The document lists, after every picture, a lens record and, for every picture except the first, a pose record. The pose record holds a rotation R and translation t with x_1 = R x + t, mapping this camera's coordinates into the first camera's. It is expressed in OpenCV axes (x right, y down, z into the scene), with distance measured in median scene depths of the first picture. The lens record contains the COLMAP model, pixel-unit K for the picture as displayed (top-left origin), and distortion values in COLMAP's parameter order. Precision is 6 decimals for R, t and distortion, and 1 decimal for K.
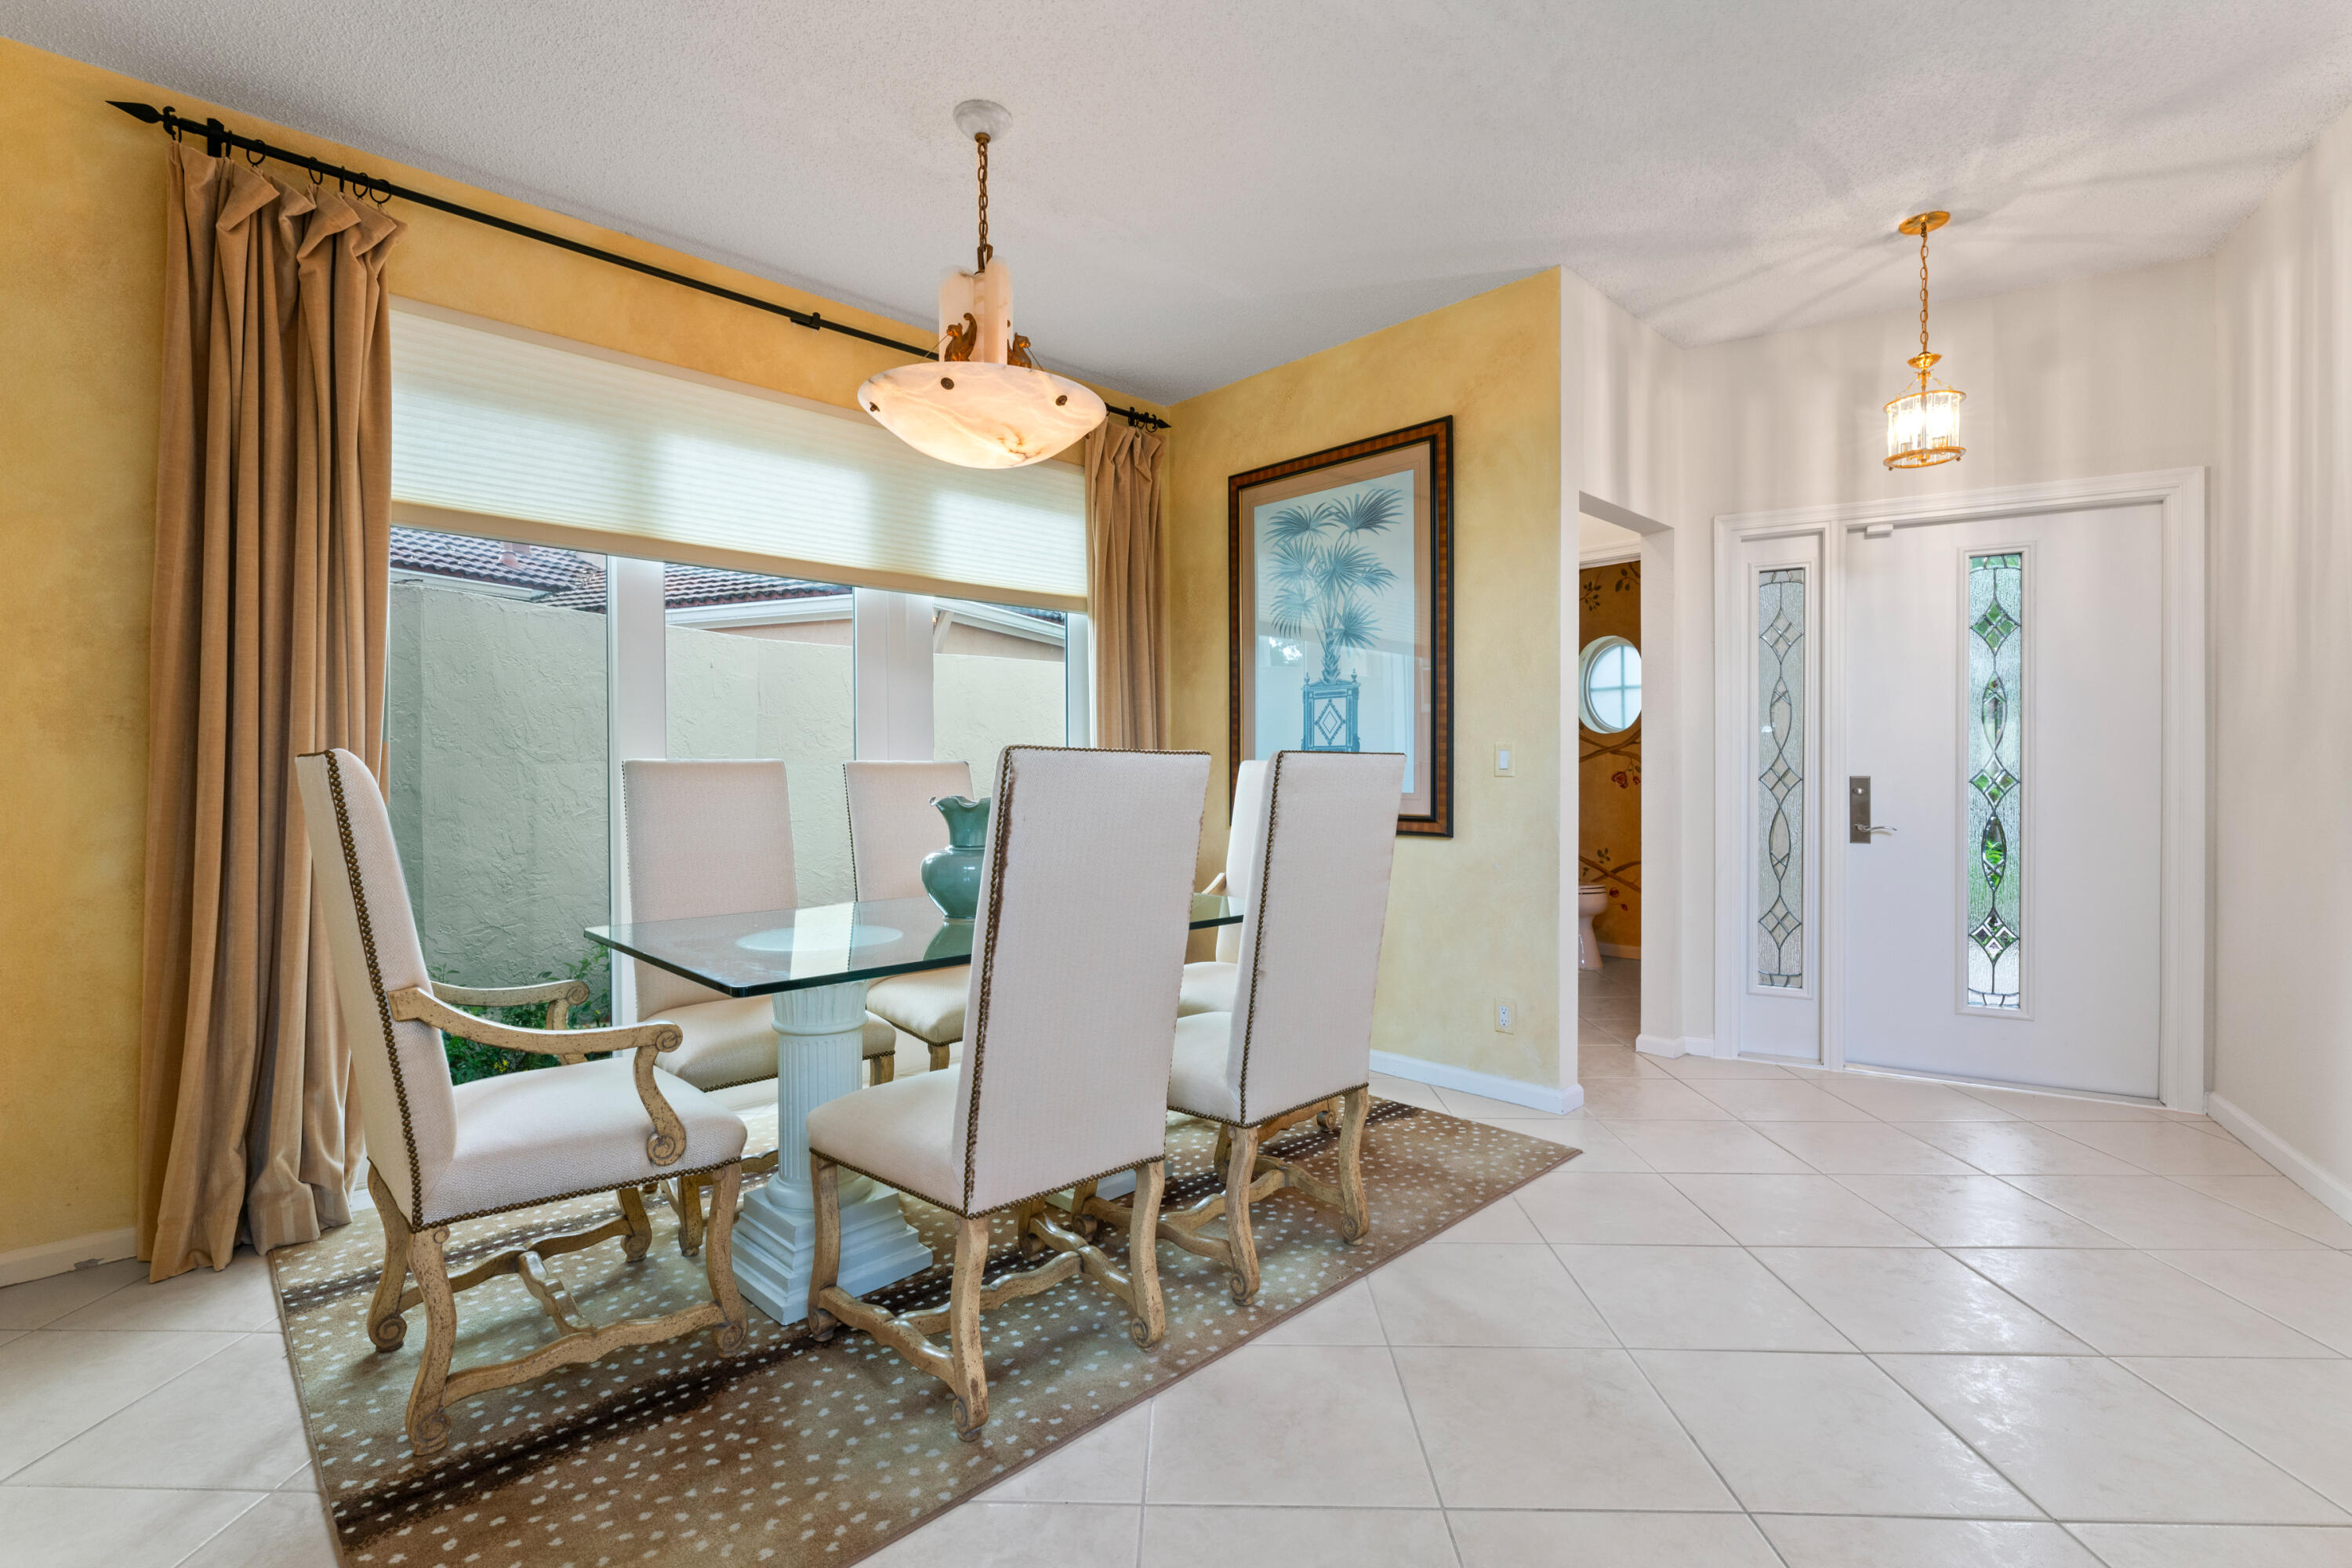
lens RADIAL K [[1058.1, 0, 1176.0], [0, 1058.1, 784.0], [0, 0, 1]] dist [-0.000666, 0.000340]
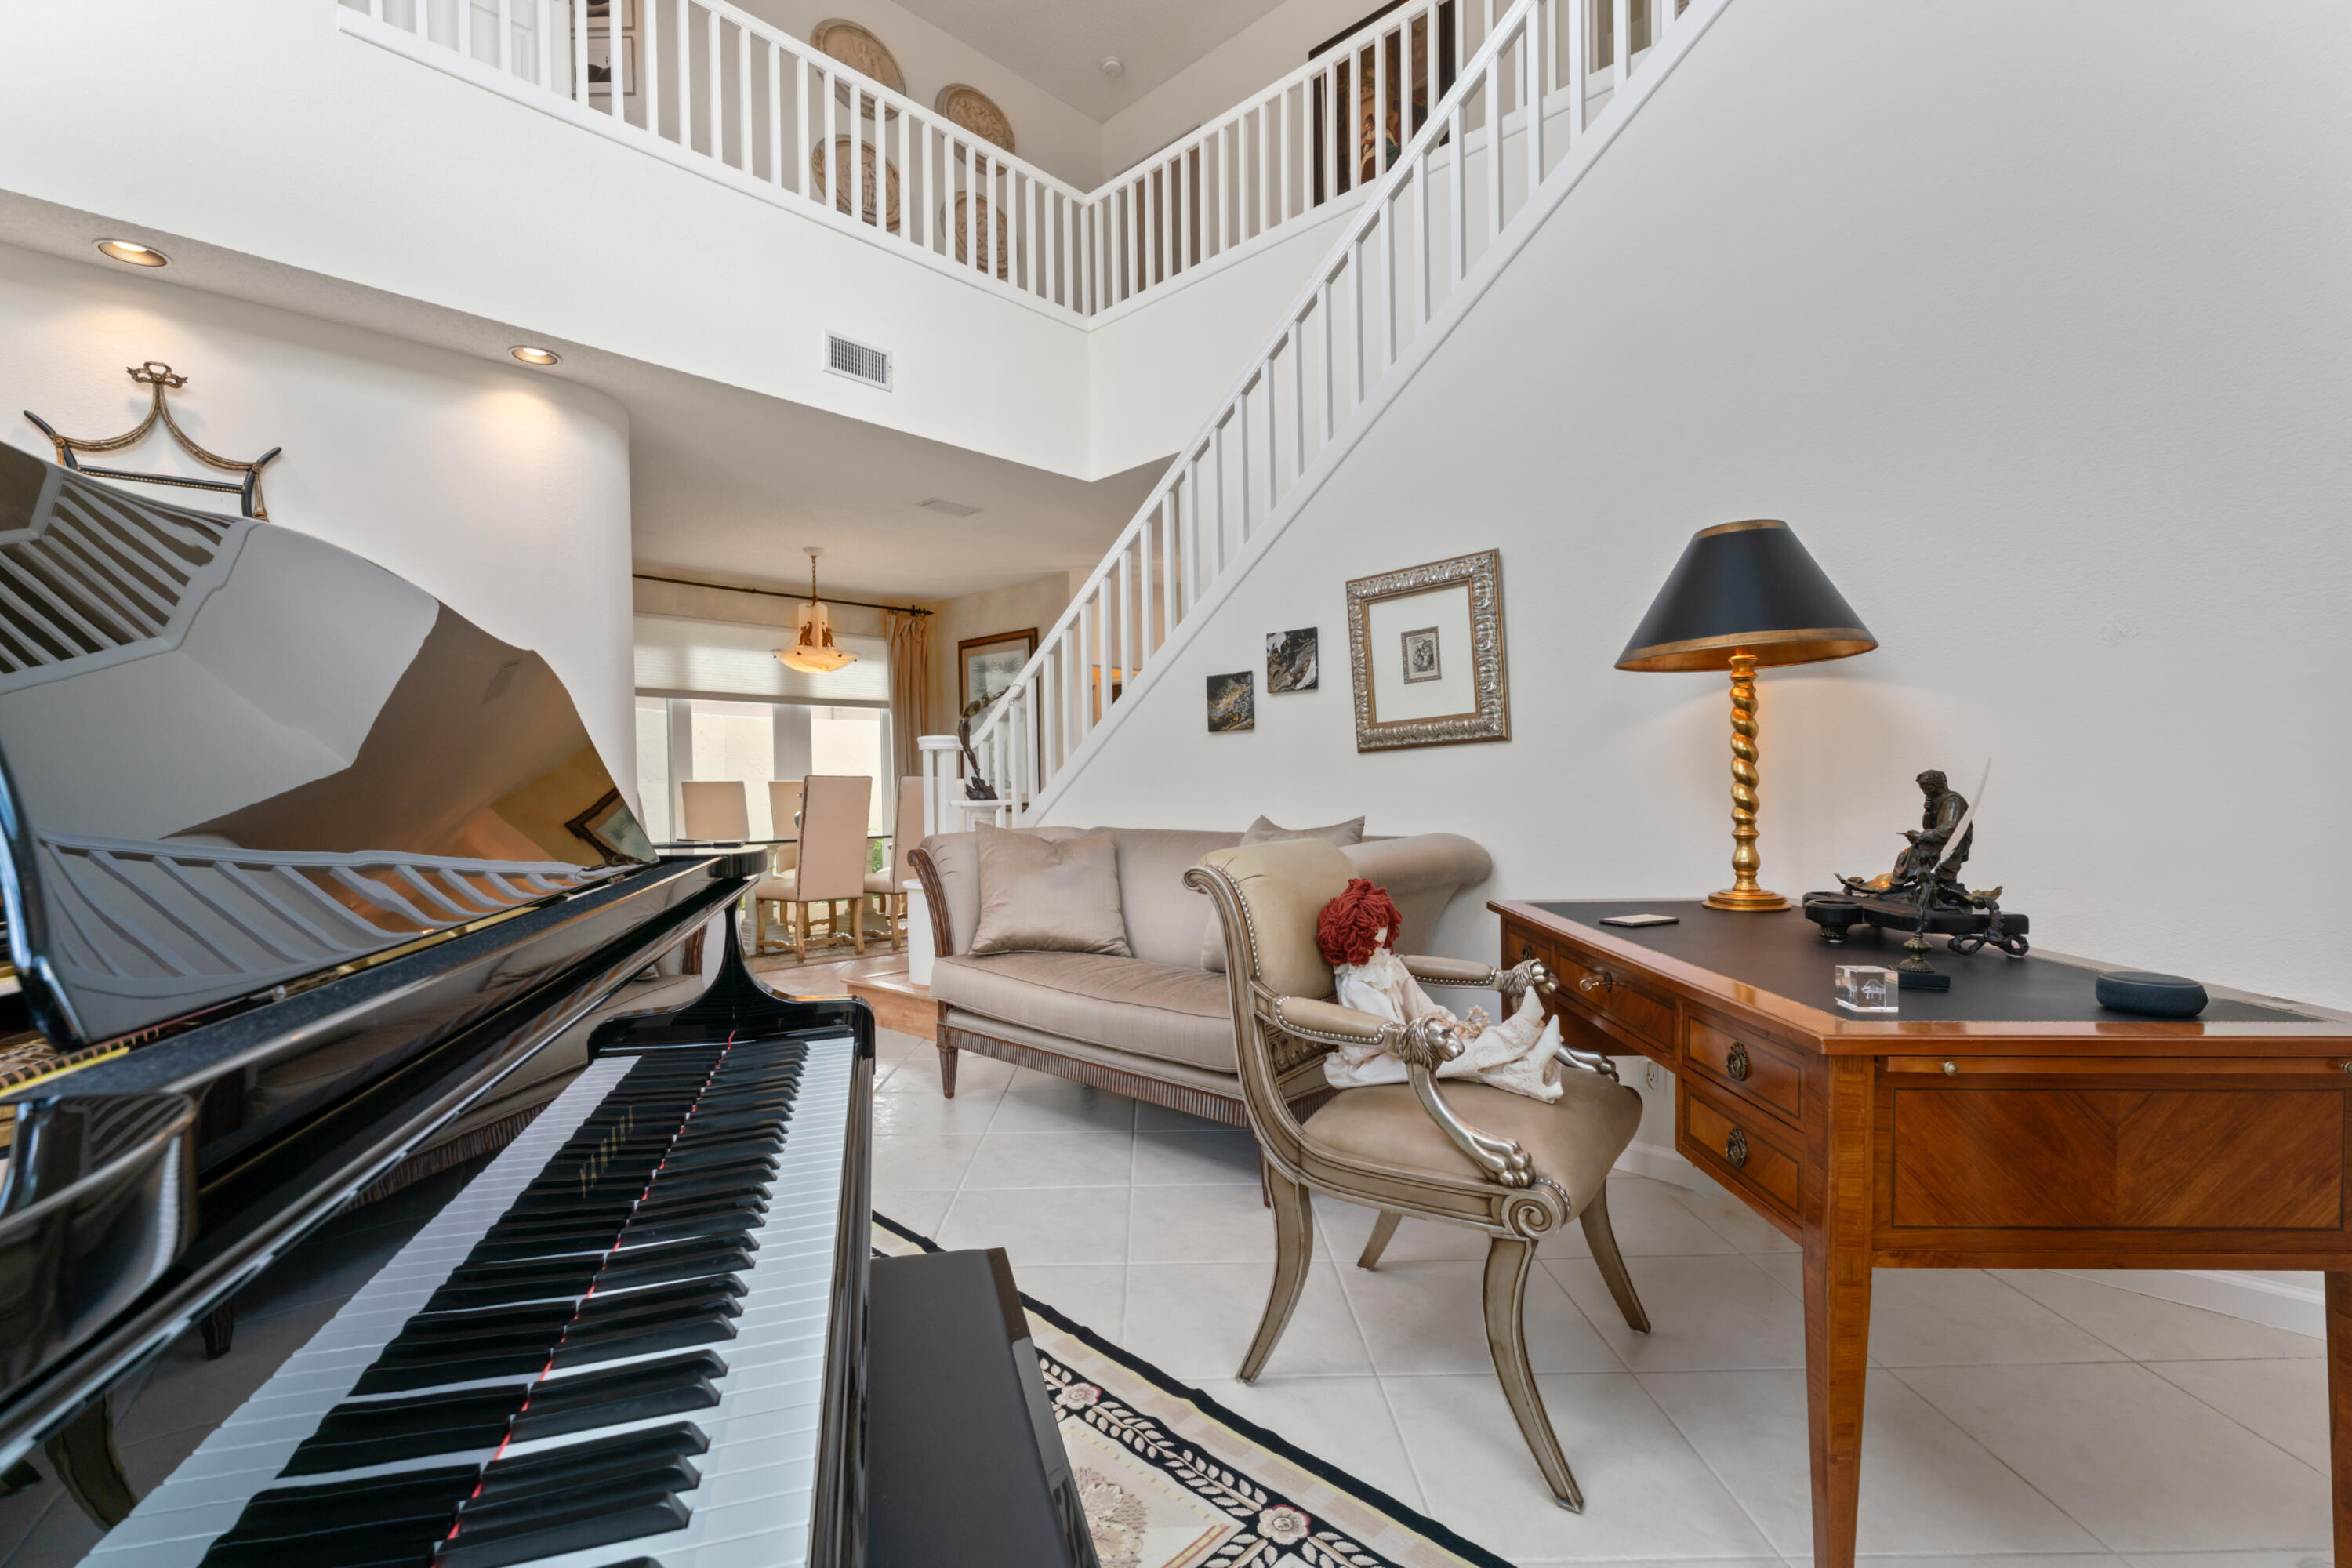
lens RADIAL K [[1066.1, 0, 1173.3], [0, 1066.1, 805.0], [0, 0, 1]] dist [-0.000363, -0.000205]
pose [[0.999150, -0.010356, 0.039892, 0.525687], [0.010284, 0.999945, 0.001997, 0.038997], [-0.039910, -0.001585, 0.999202, -1.506069]]
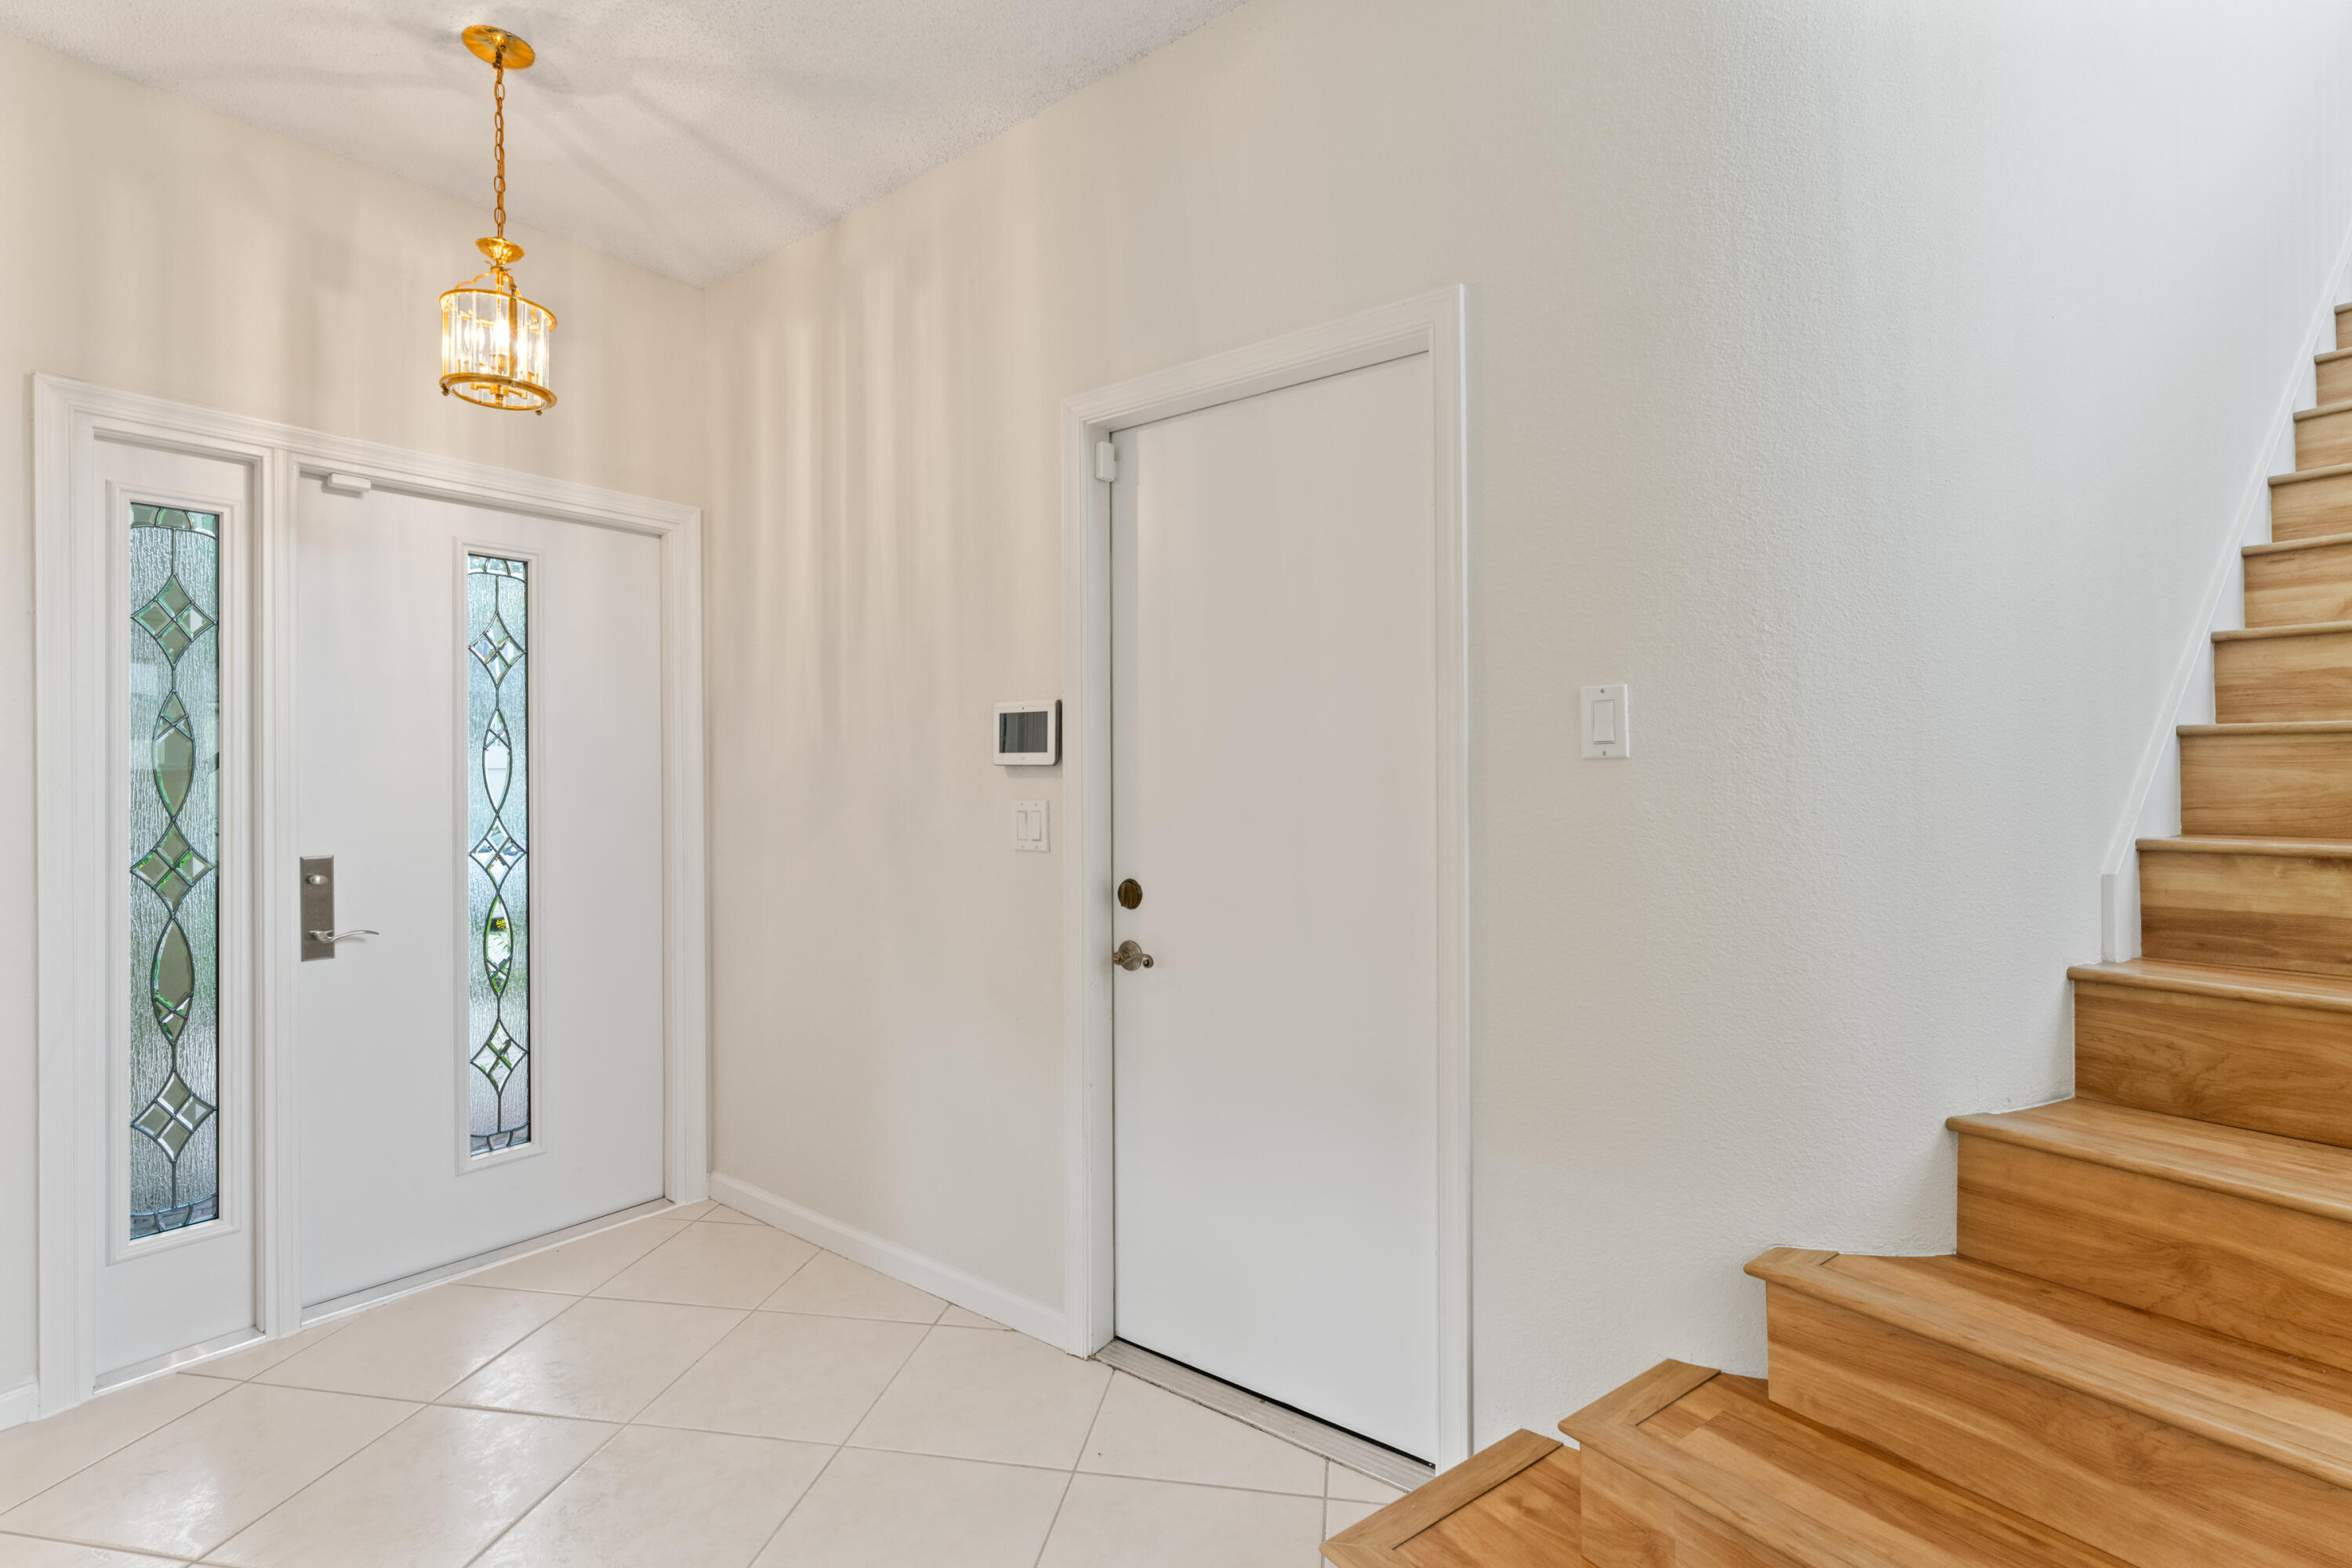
lens RADIAL K [[1069.1, 0, 1176.7], [0, 1069.1, 769.0], [0, 0, 1]] dist [-0.010584, 0.000016]
pose [[0.156812, 0.005544, 0.987613, 0.089573], [0.015721, 0.999844, -0.008109, -0.047568], [-0.987503, 0.016798, 0.156701, 0.381612]]
